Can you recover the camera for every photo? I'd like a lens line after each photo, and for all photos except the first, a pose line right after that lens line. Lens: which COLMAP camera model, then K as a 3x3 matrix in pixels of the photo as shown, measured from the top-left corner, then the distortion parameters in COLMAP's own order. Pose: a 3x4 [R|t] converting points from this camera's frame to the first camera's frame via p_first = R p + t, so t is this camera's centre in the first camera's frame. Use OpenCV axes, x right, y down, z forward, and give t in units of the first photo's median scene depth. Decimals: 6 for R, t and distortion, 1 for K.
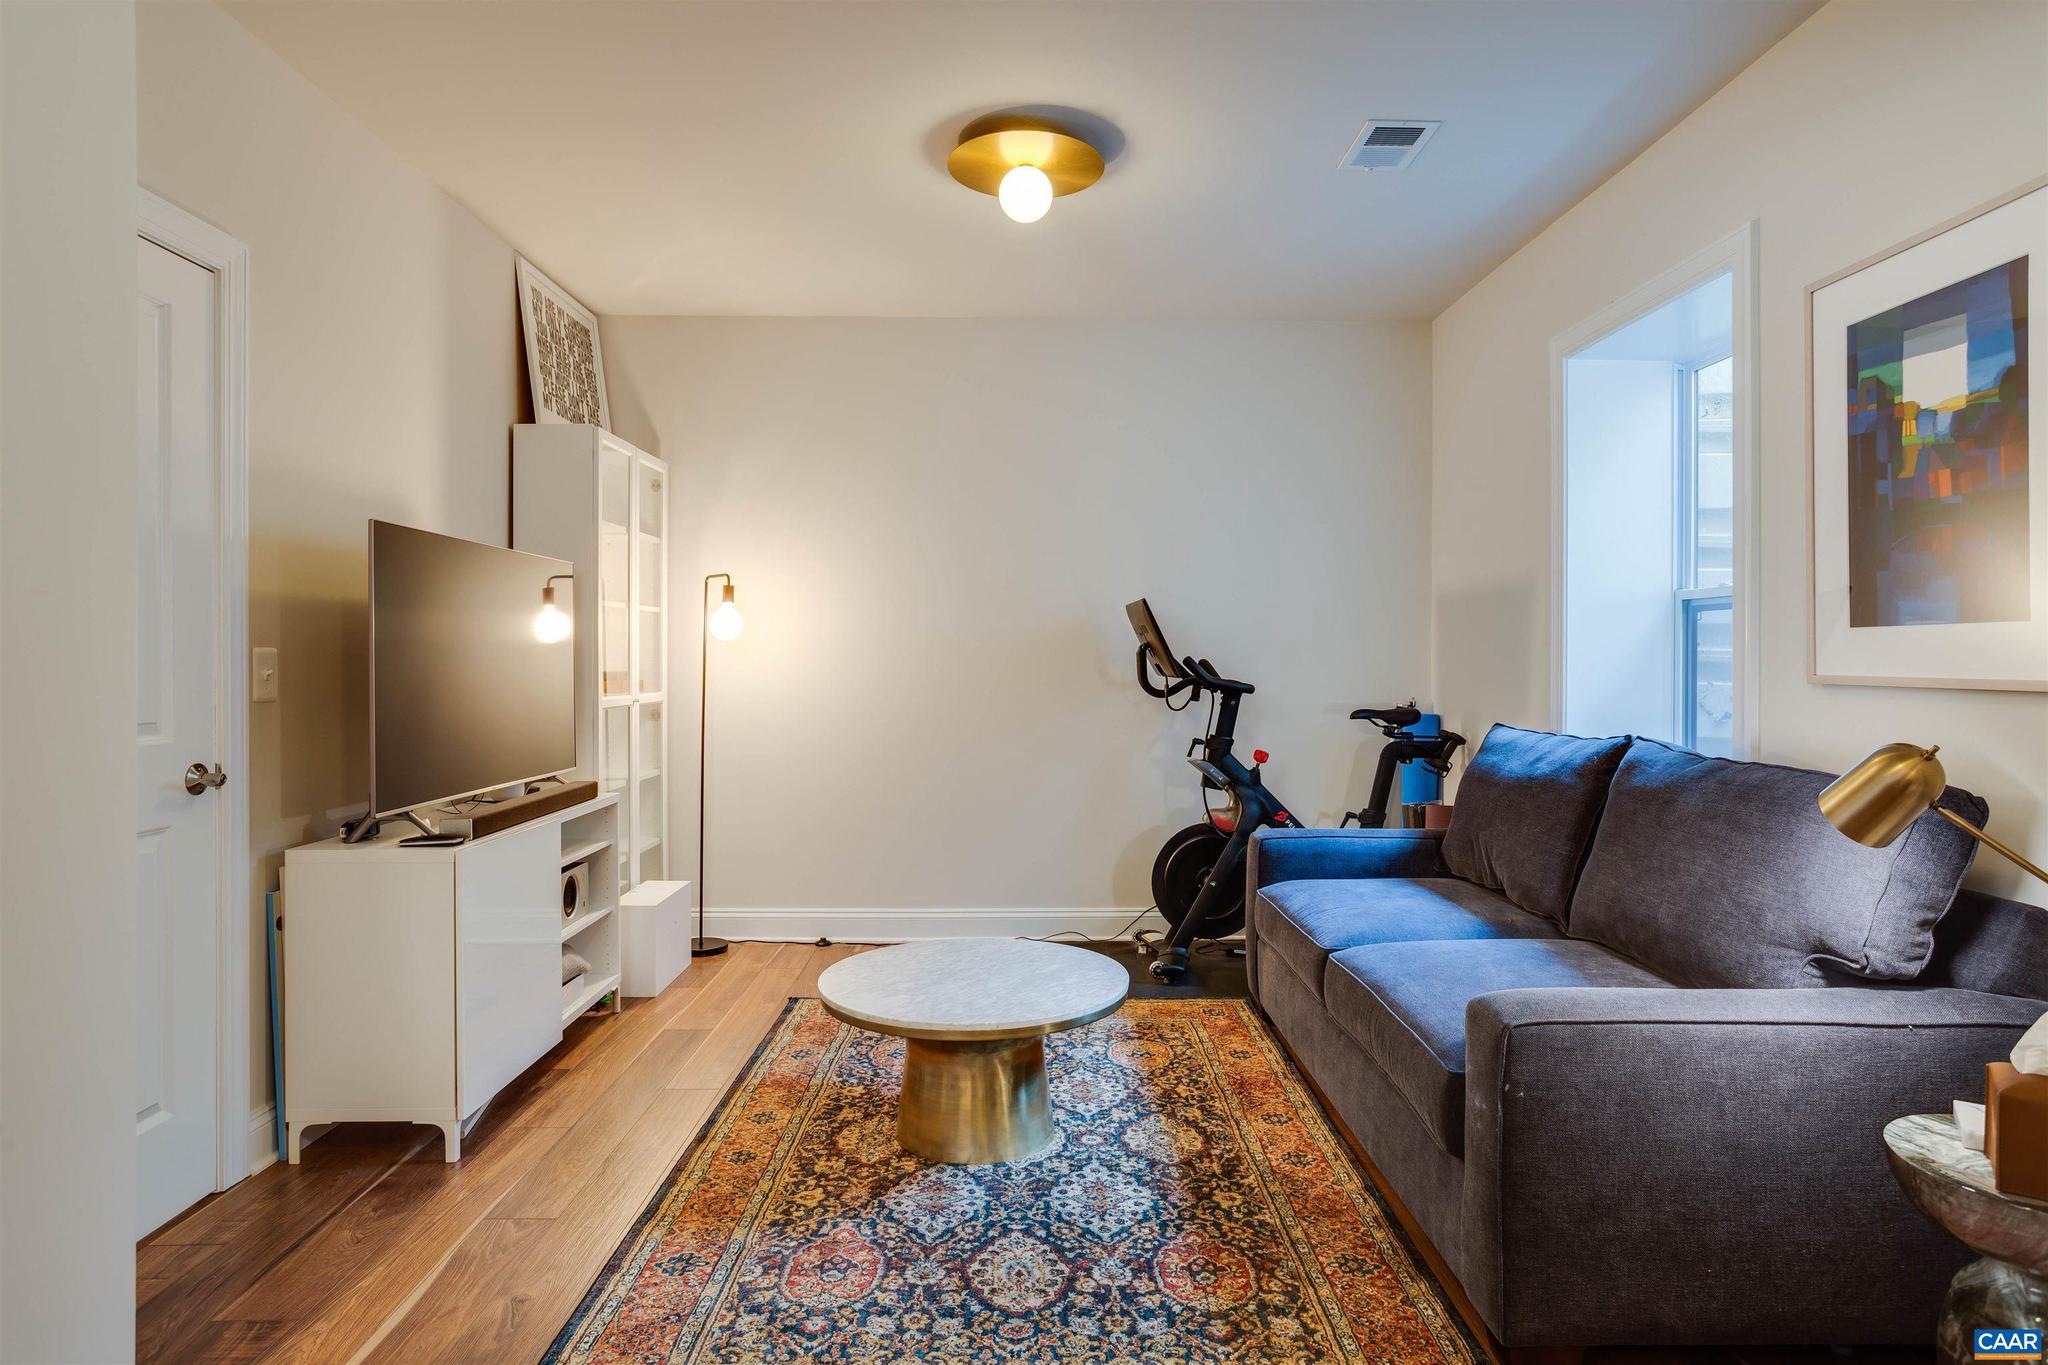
lens RADIAL K [[1177.7, 0, 1023.6], [0, 1177.7, 669.8], [0, 0, 1]] dist [-0.048495, 0.043427]
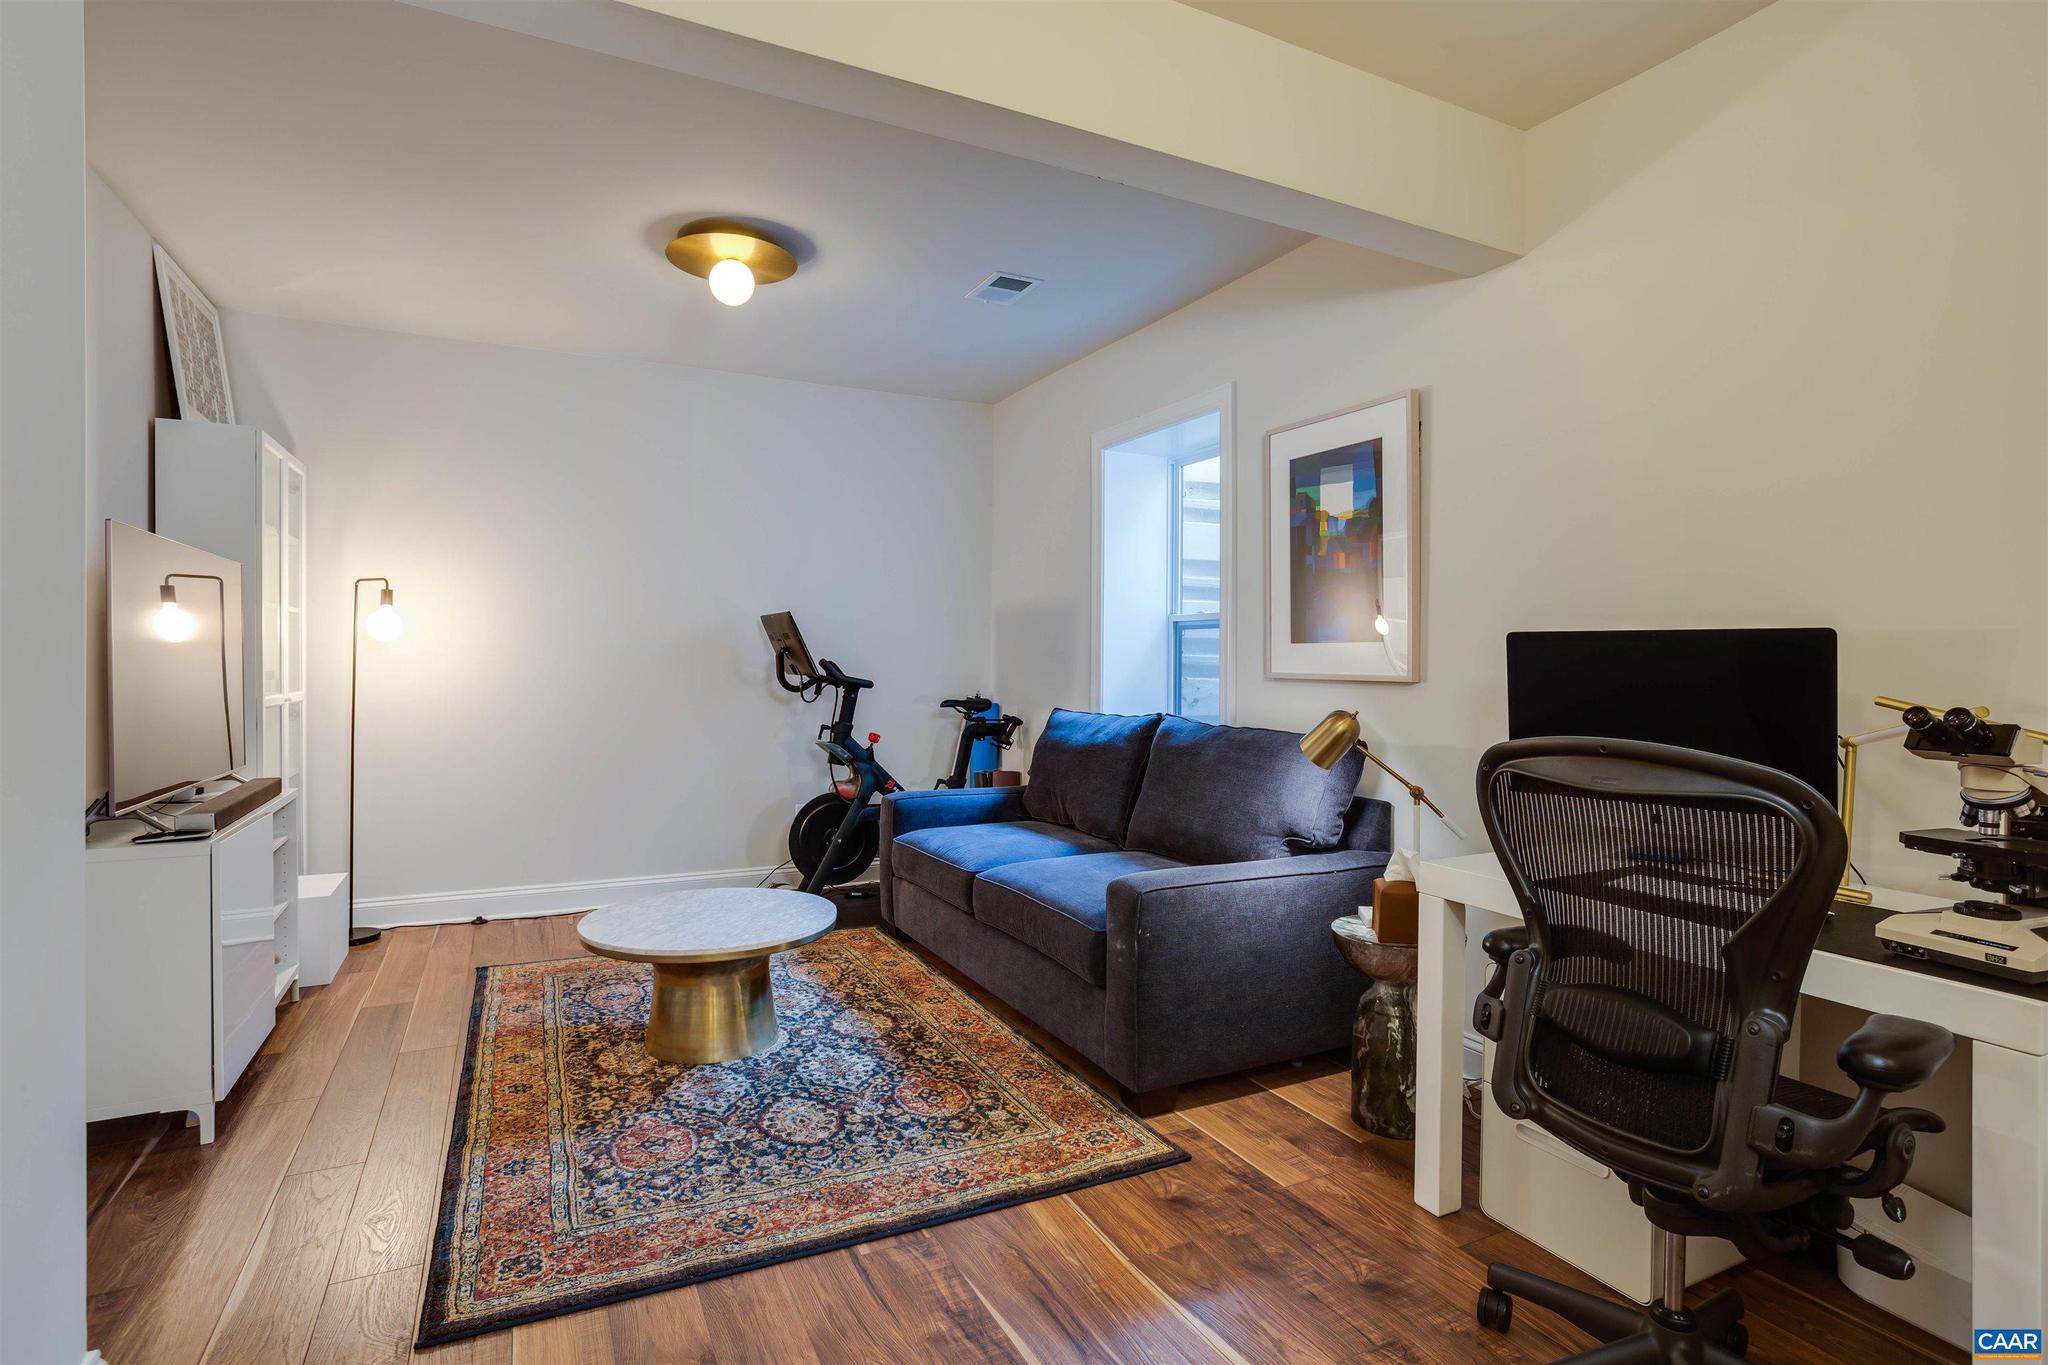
lens RADIAL K [[1063.1, 0, 1024.0], [0, 1063.1, 682.5], [0, 0, 1]] dist [-0.046930, 0.033044]
pose [[0.899087, -0.005401, 0.437738, -0.239166], [0.000005, 0.999924, 0.012326, 0.000017], [-0.437771, -0.011080, 0.899018, -0.153085]]
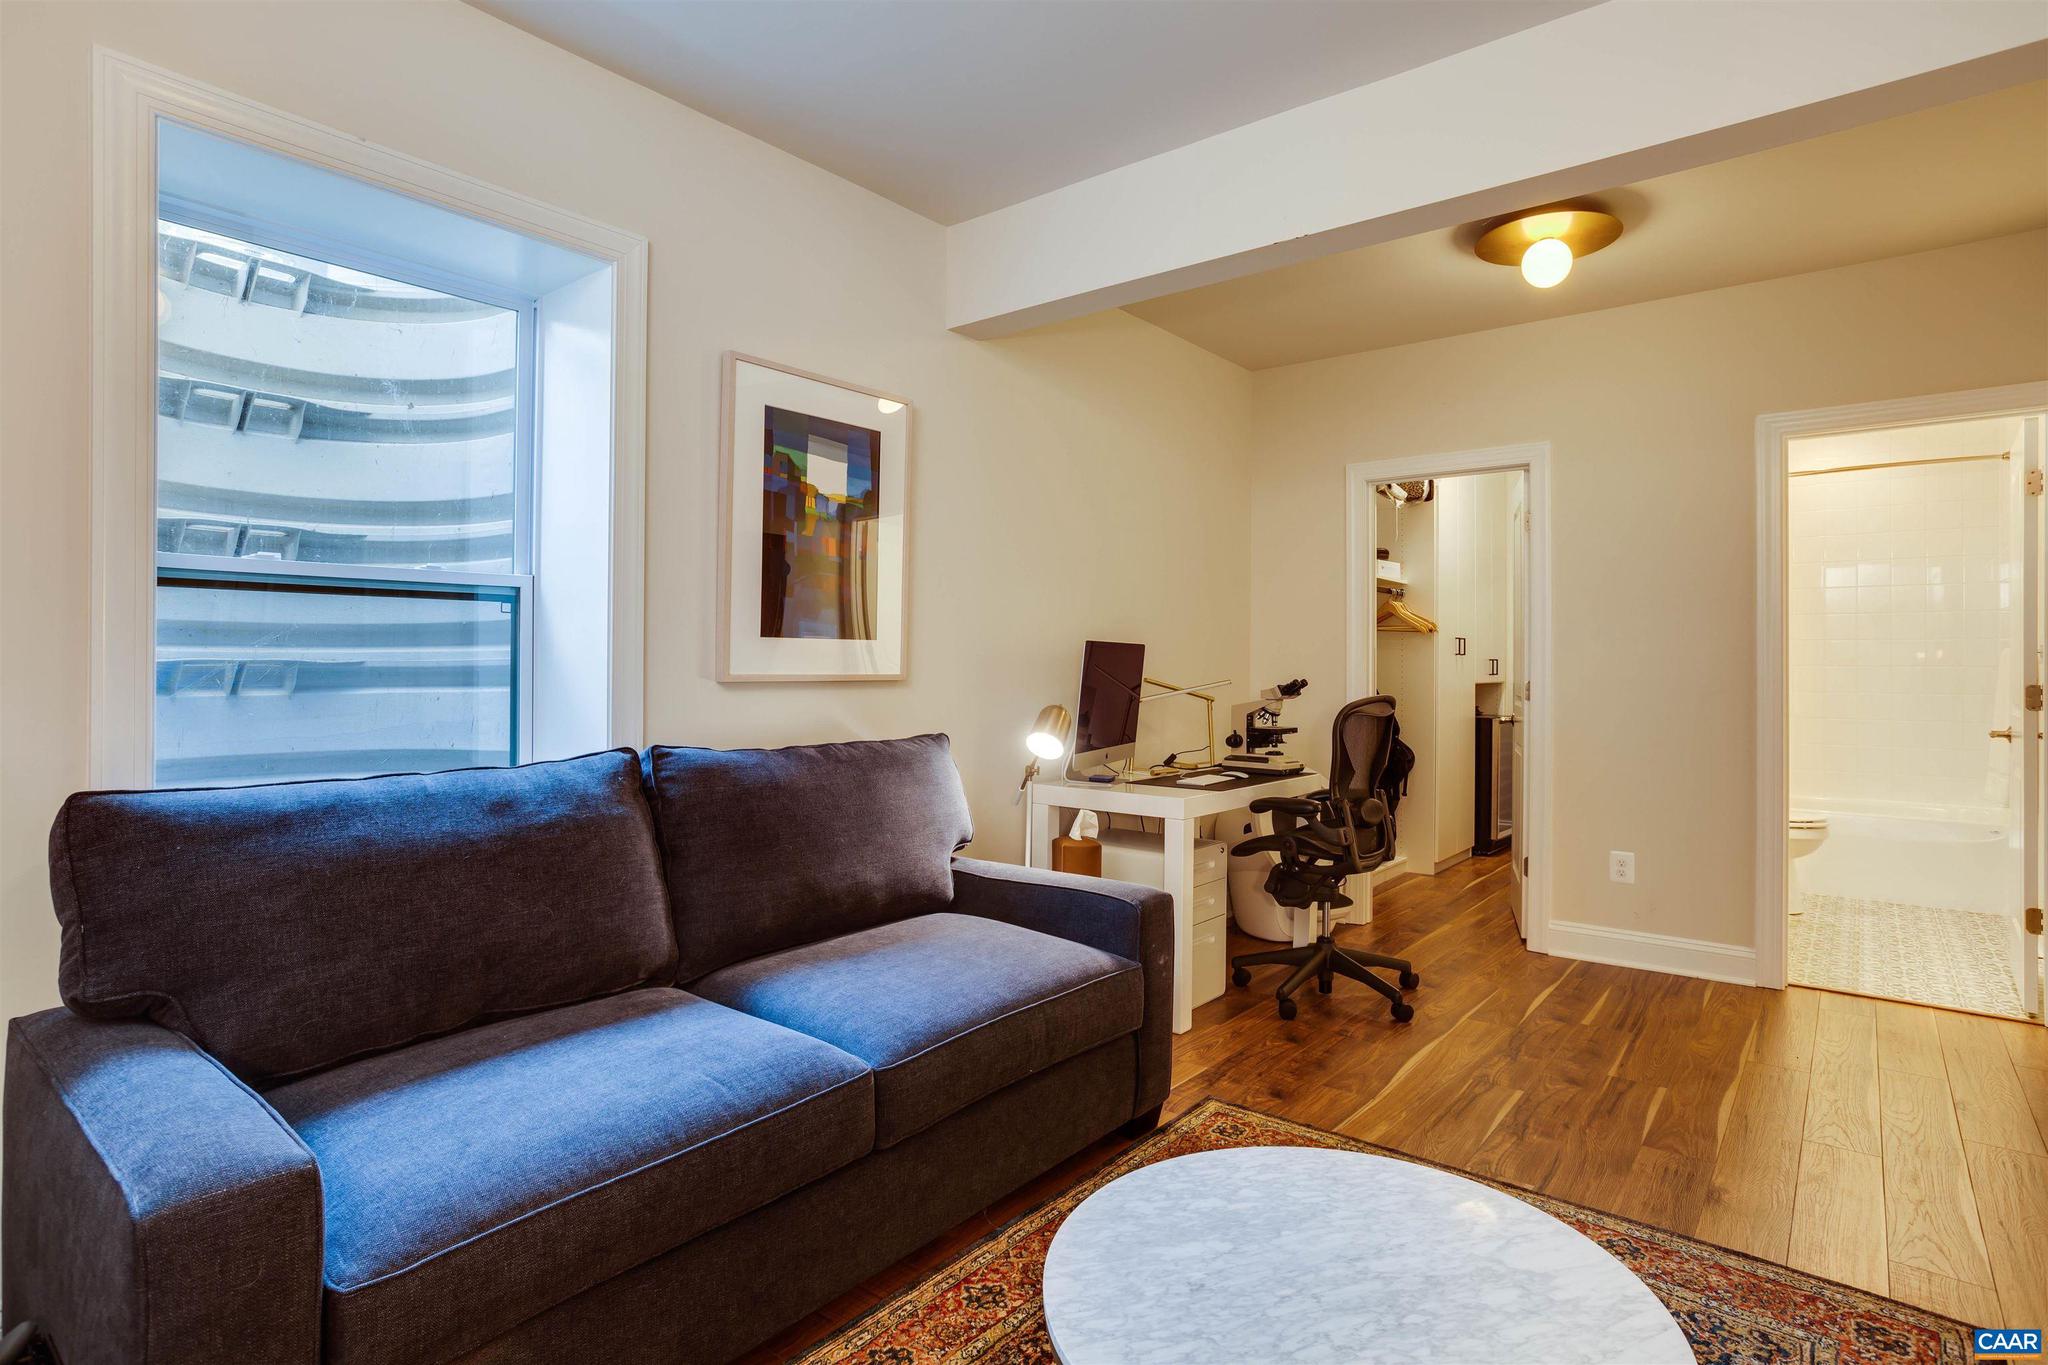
lens RADIAL K [[1063.1, 0, 1024.0], [0, 1063.1, 682.5], [0, 0, 1]] dist [-0.046930, 0.033044]
pose [[-0.778772, -0.021766, 0.626929, -0.220809], [-0.002623, 0.999502, 0.031442, -0.020213], [-0.627301, 0.022842, -0.778442, 1.475461]]
